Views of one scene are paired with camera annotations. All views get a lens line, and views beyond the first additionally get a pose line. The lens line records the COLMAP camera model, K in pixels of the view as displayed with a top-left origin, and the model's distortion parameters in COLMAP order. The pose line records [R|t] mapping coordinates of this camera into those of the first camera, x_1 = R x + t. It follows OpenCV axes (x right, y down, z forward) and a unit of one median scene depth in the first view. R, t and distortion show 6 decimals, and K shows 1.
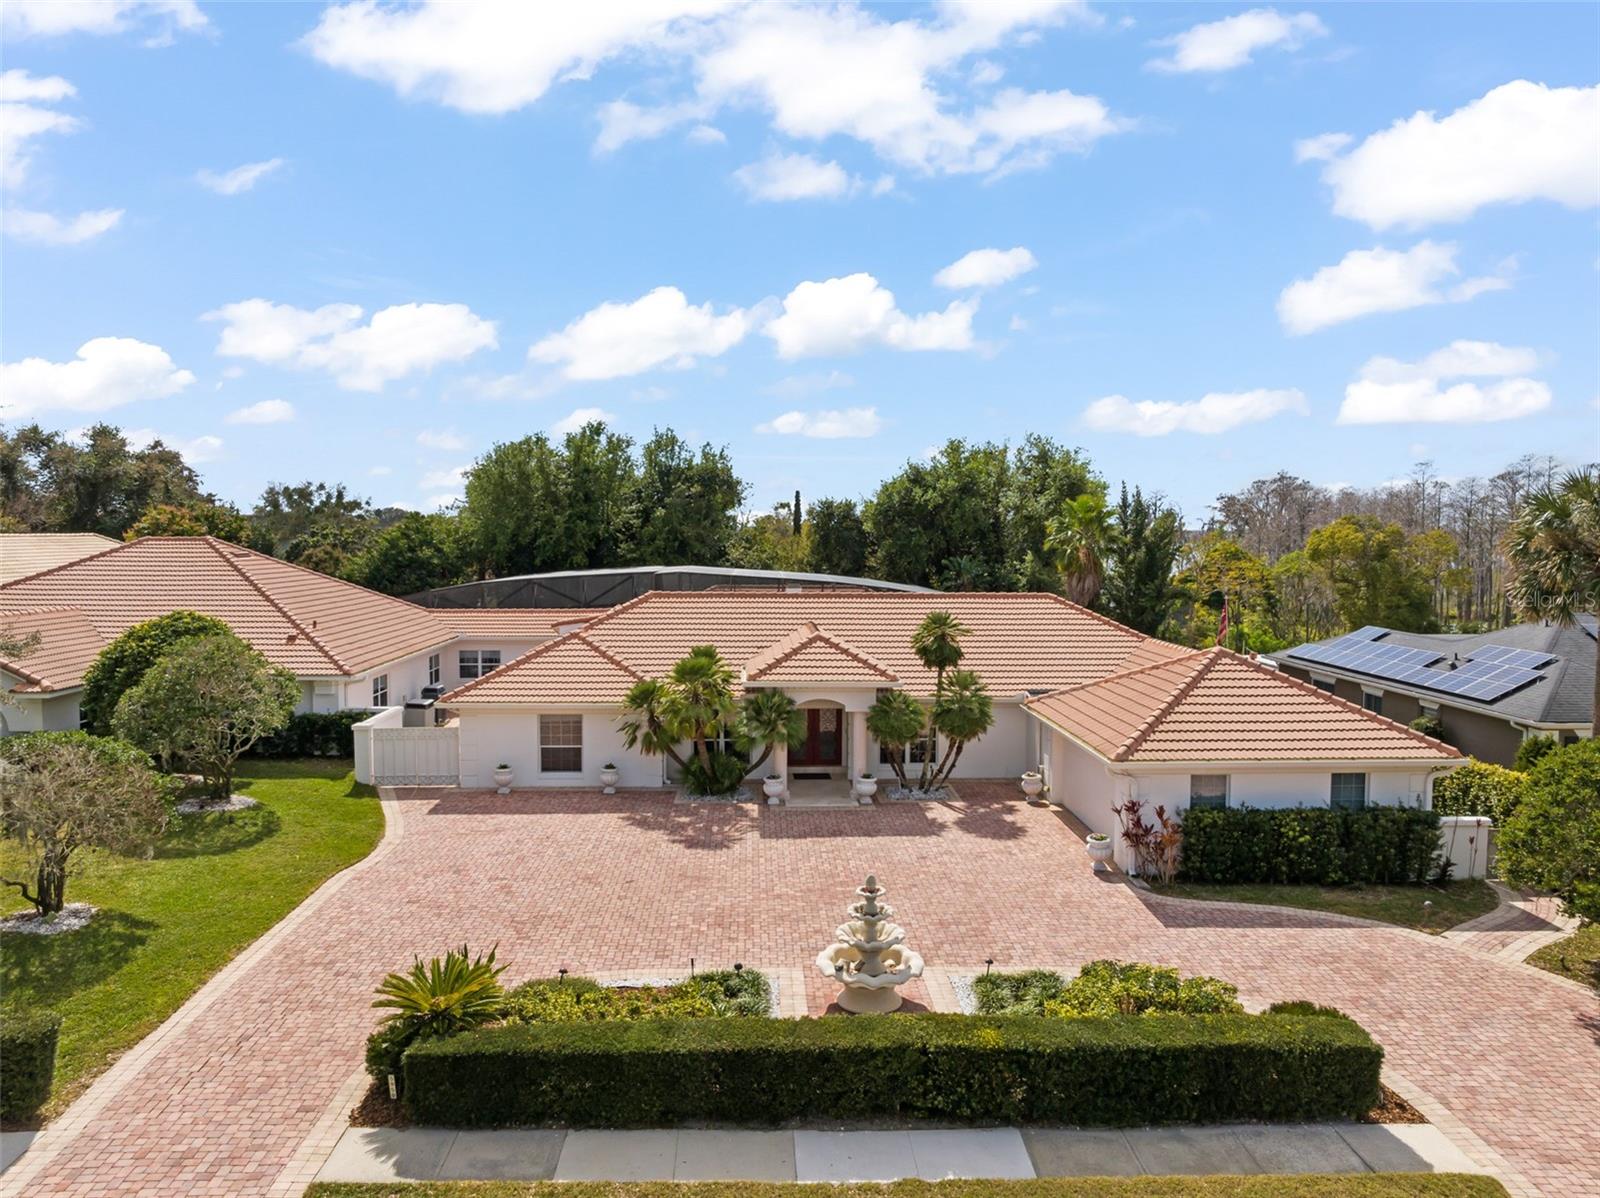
lens RADIAL K [[1112.6, 0, 803.6], [0, 1112.6, 592.9], [0, 0, 1]] dist [-0.021663, -0.004773]
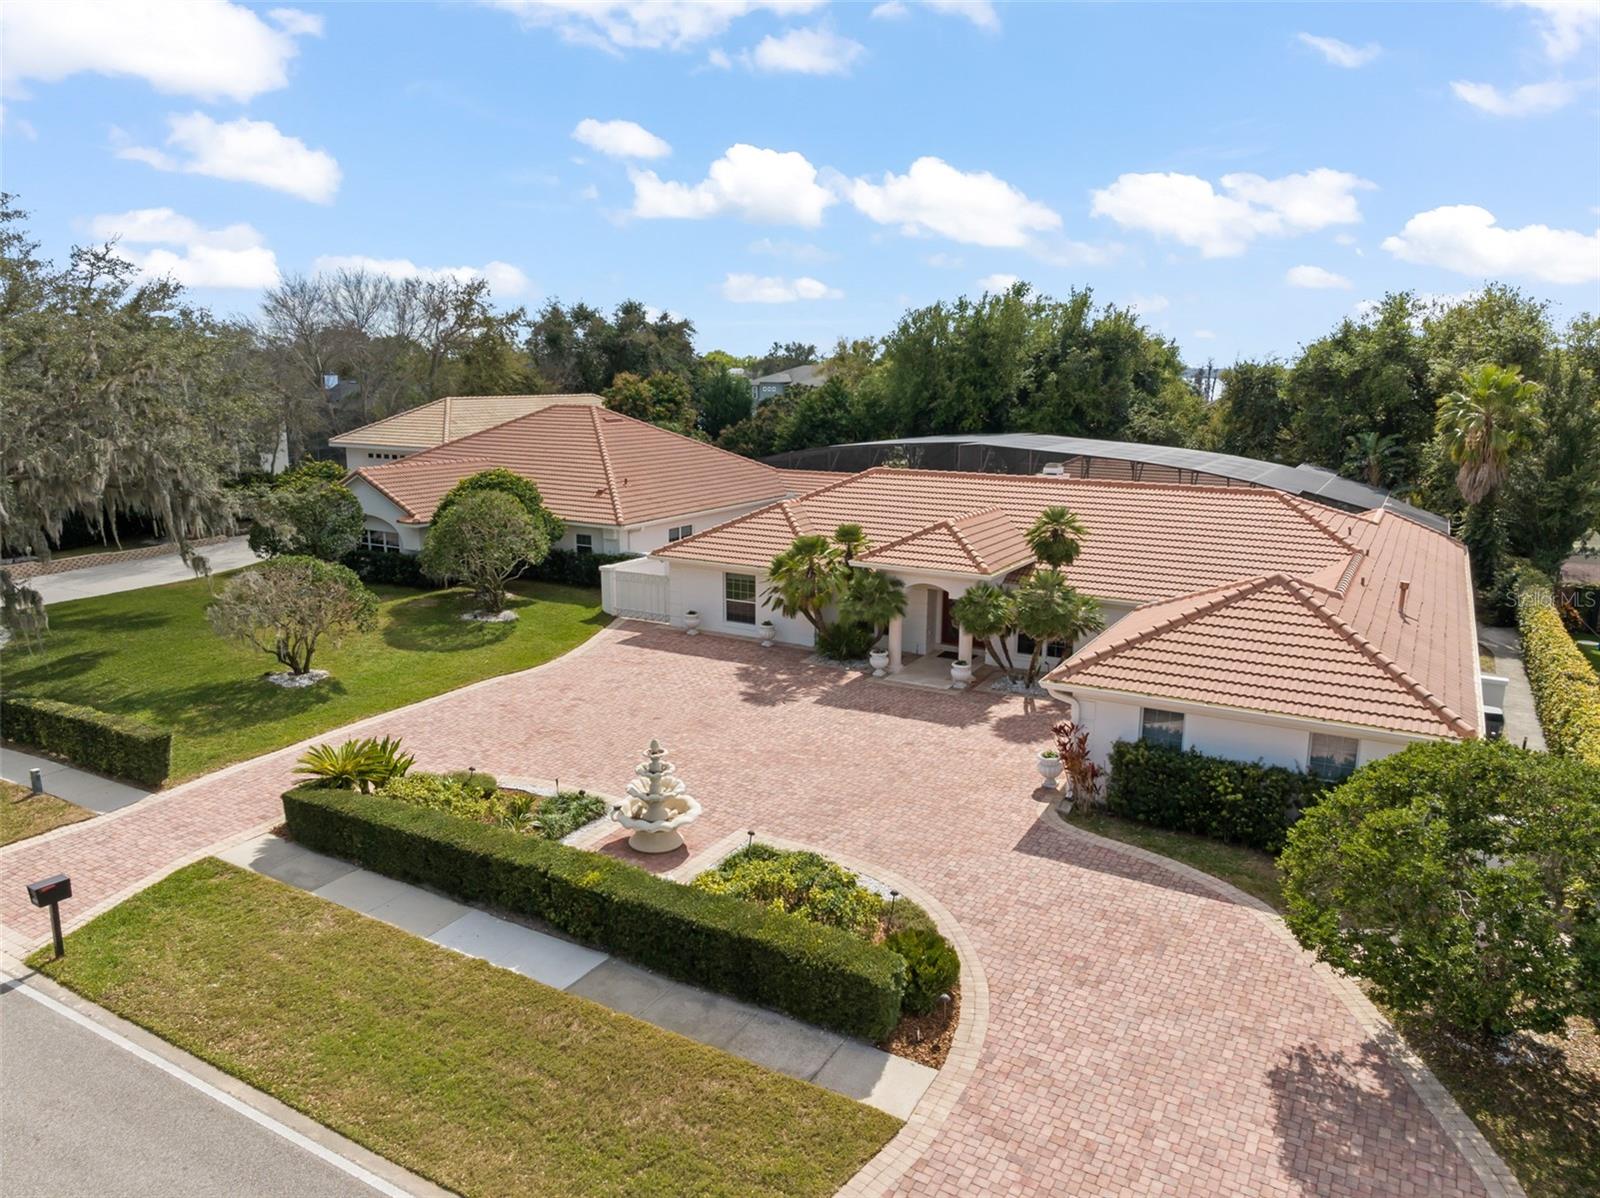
lens RADIAL K [[1112.6, 0, 803.6], [0, 1112.6, 592.9], [0, 0, 1]] dist [-0.021663, -0.004773]
pose [[0.845876, 0.106229, -0.522695, 0.517120], [-0.032425, 0.988395, 0.148402, -0.052264], [0.532394, -0.108582, 0.839504, 0.071101]]
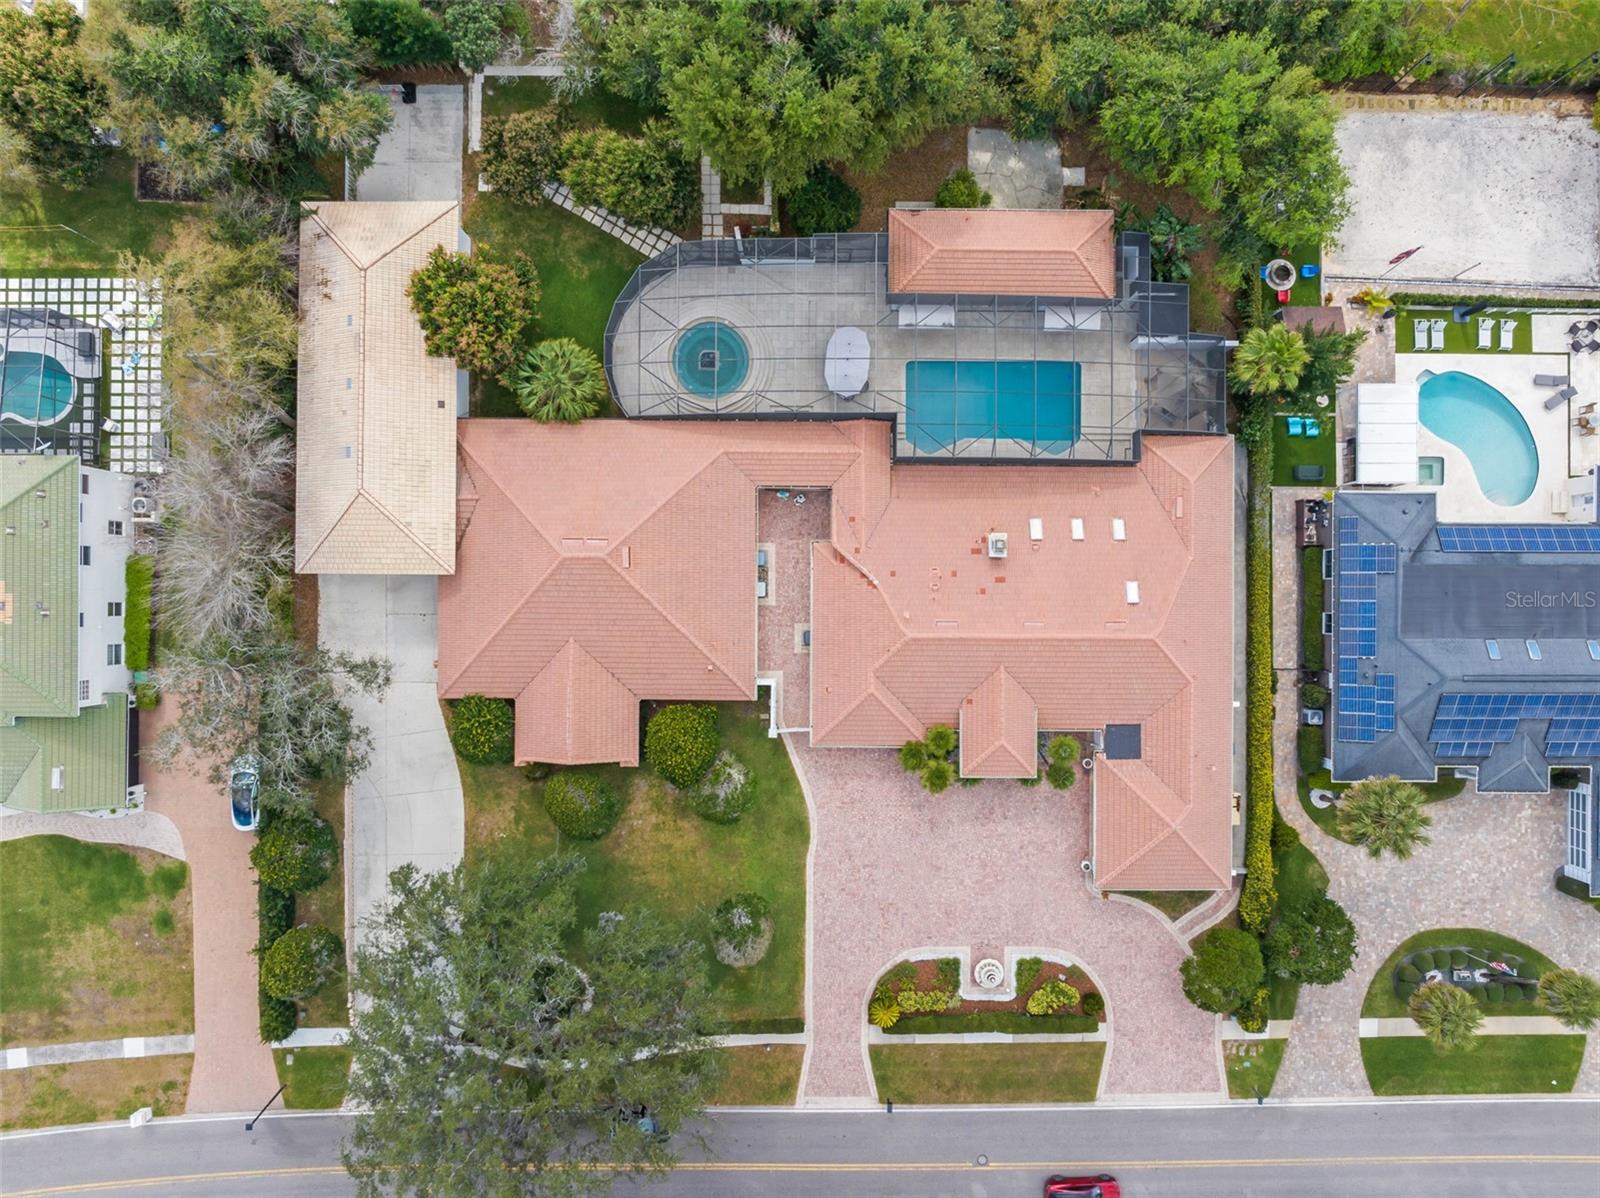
lens RADIAL K [[1112.6, 0, 803.6], [0, 1112.6, 592.9], [0, 0, 1]] dist [-0.021663, -0.004773]
pose [[0.998661, 0.051525, -0.004705, -0.395832], [0.001236, 0.067168, 0.997741, -2.250366], [0.051725, -0.996410, 0.067014, 1.295884]]
